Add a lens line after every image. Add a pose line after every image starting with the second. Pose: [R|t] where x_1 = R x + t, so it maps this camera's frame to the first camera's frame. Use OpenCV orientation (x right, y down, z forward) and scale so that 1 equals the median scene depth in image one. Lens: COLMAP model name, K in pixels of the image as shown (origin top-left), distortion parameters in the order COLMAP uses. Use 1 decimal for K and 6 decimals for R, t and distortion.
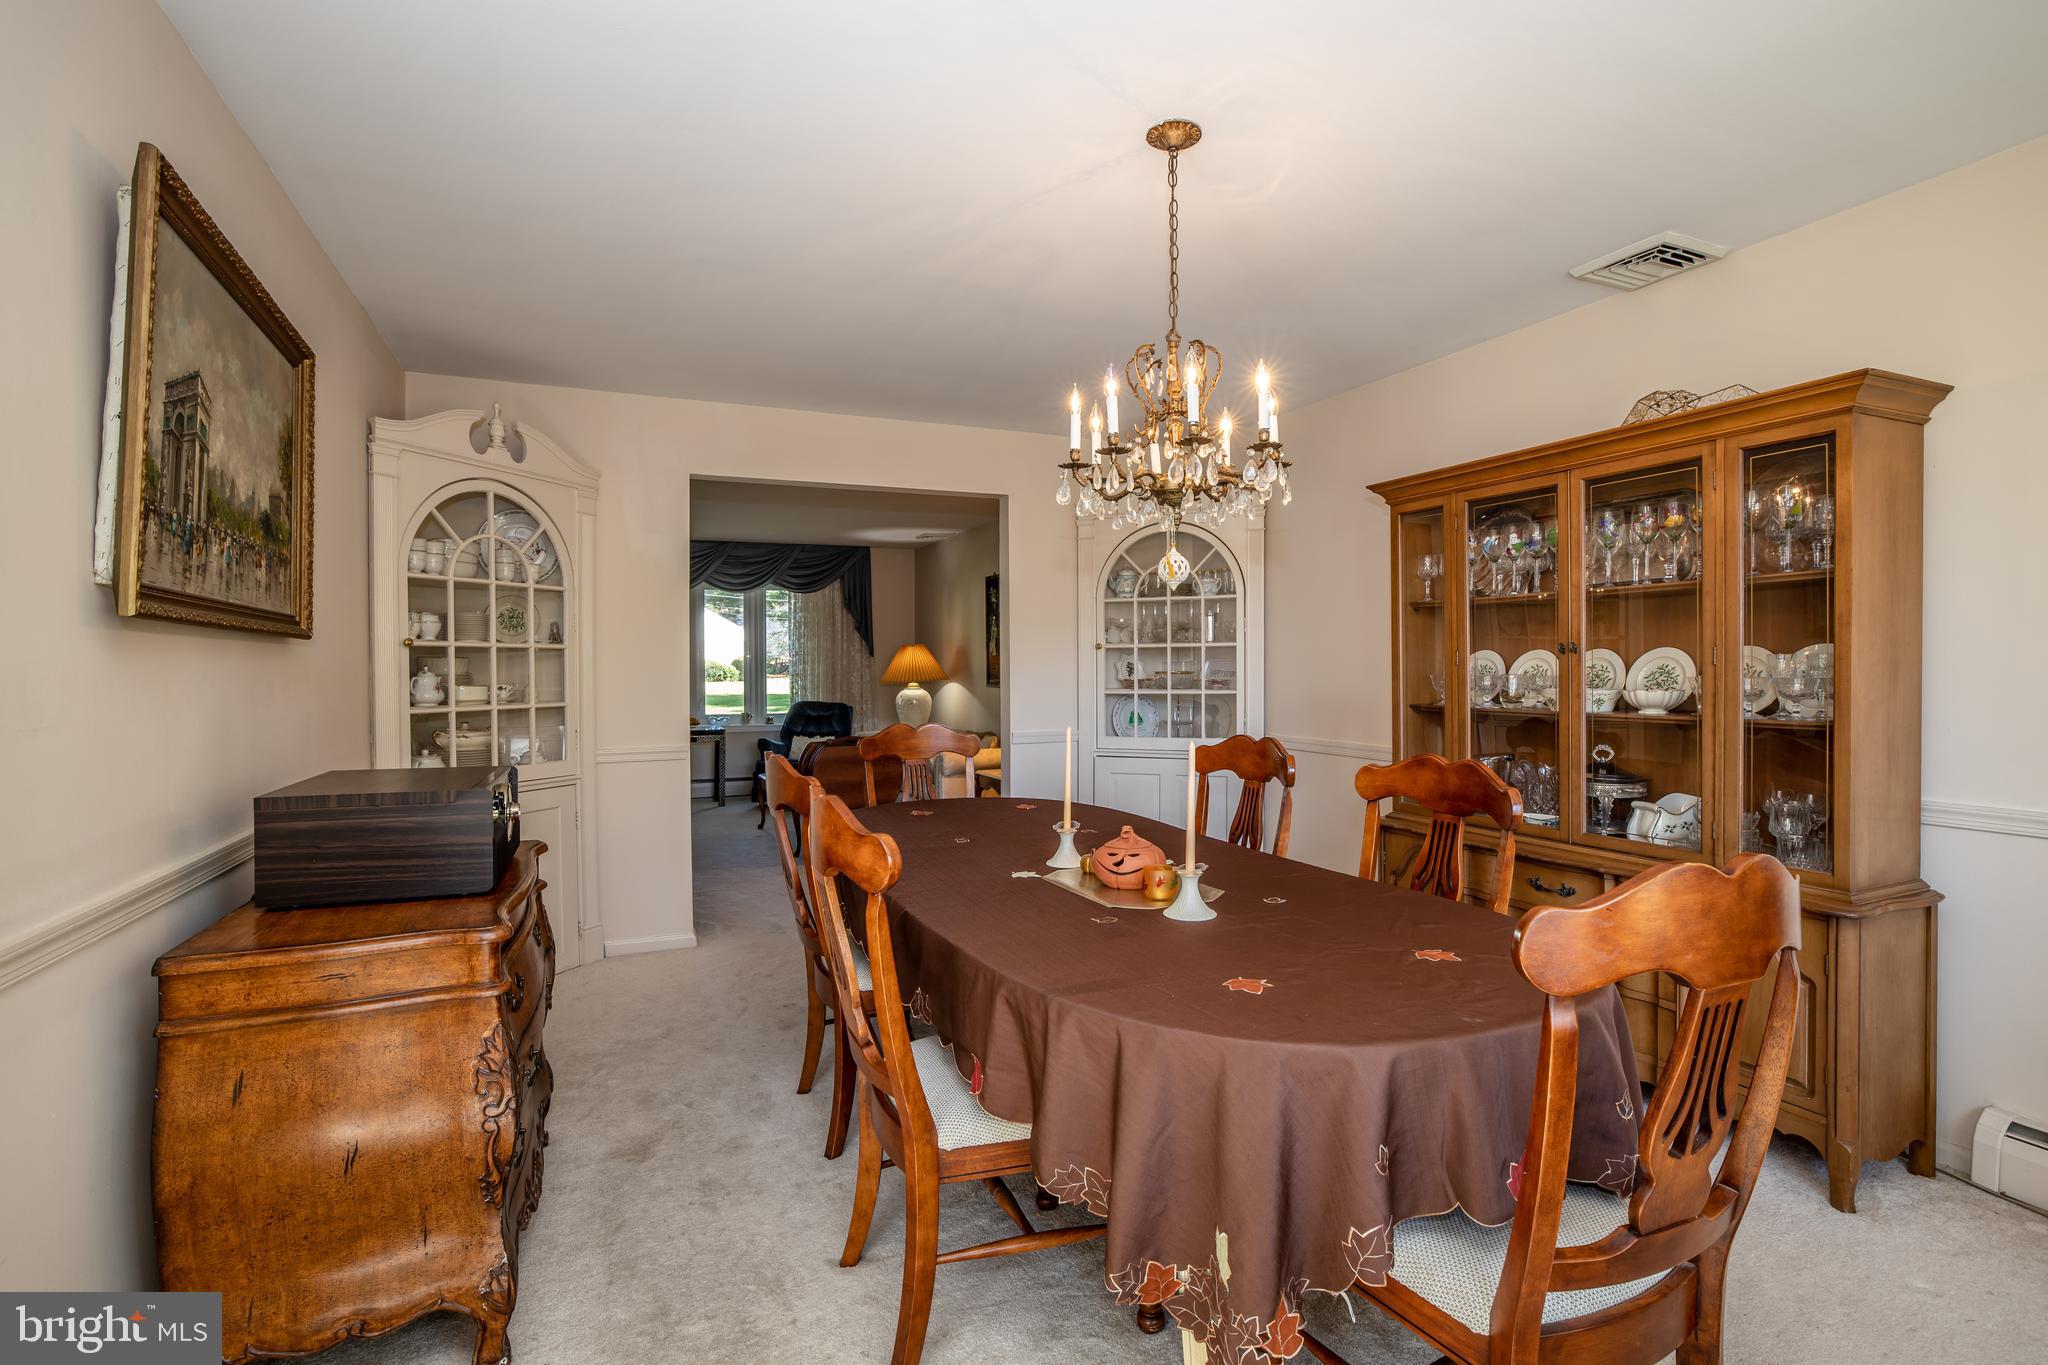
lens RADIAL K [[951.3, 0, 1018.7], [0, 951.3, 670.8], [0, 0, 1]] dist [0.000286, 0.000248]
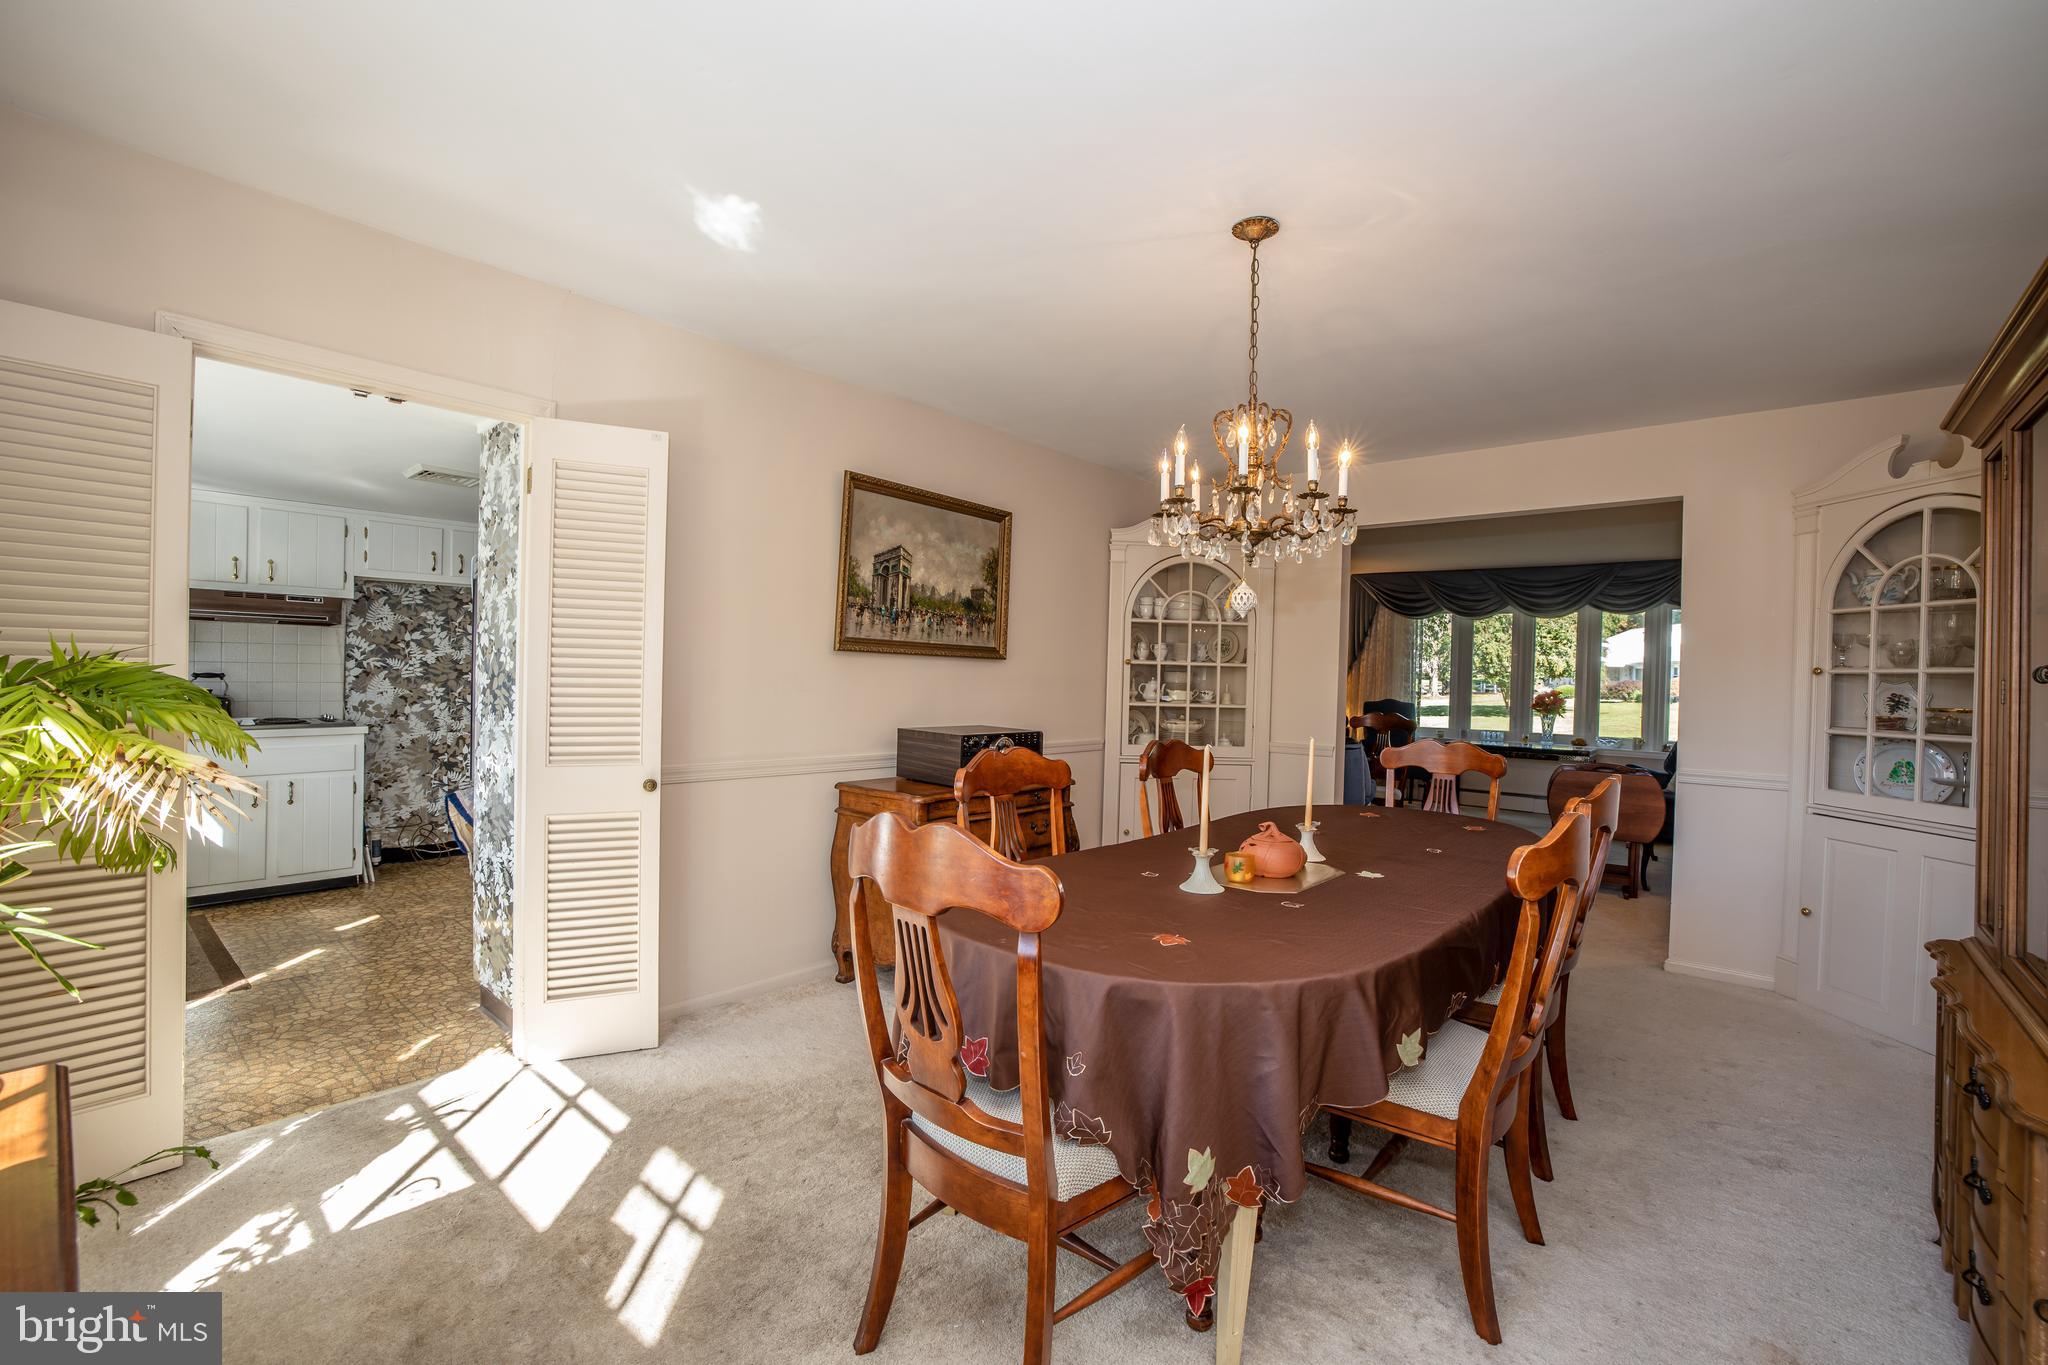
lens RADIAL K [[873.2, 0, 1031.0], [0, 873.2, 680.7], [0, 0, 1]] dist [-0.054597, 0.019196]
pose [[0.430326, 0.023157, -0.902377, 0.599073], [-0.032101, 0.999431, 0.010339, -0.006396], [0.902103, 0.024517, 0.430824, 0.182586]]
